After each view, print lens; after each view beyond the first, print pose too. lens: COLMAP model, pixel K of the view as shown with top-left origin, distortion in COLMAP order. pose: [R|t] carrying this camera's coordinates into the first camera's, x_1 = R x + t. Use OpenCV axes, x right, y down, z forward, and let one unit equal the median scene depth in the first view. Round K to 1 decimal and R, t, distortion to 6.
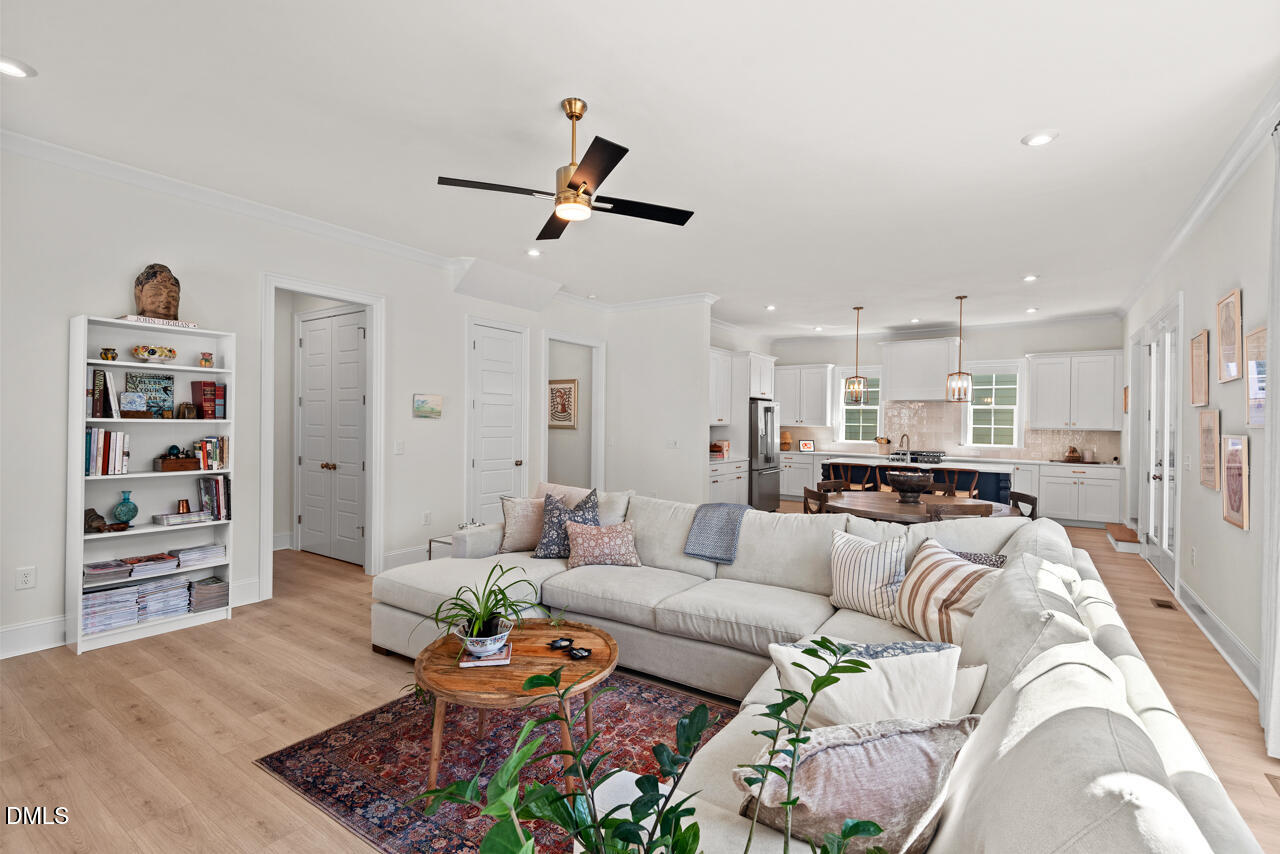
lens RADIAL K [[572.9, 0, 635.4], [0, 572.9, 422.9], [0, 0, 1]] dist [0.016245, -0.000494]
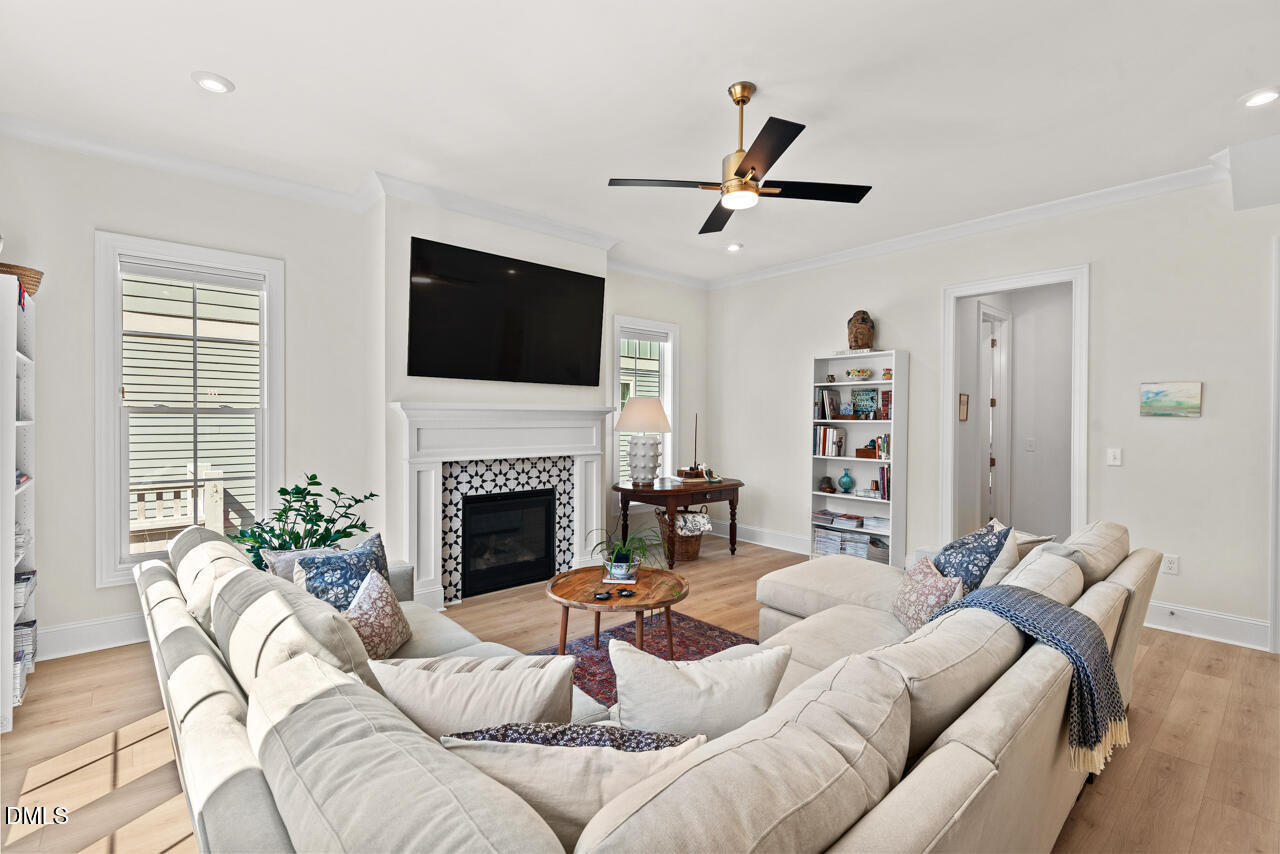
lens RADIAL K [[572.9, 0, 635.4], [0, 572.9, 422.9], [0, 0, 1]] dist [0.016245, -0.000494]
pose [[-0.227450, -0.003053, -0.973785, 0.715529], [-0.005827, 0.999981, -0.001774, 0.005827], [0.973772, 0.005271, -0.227464, 0.844119]]
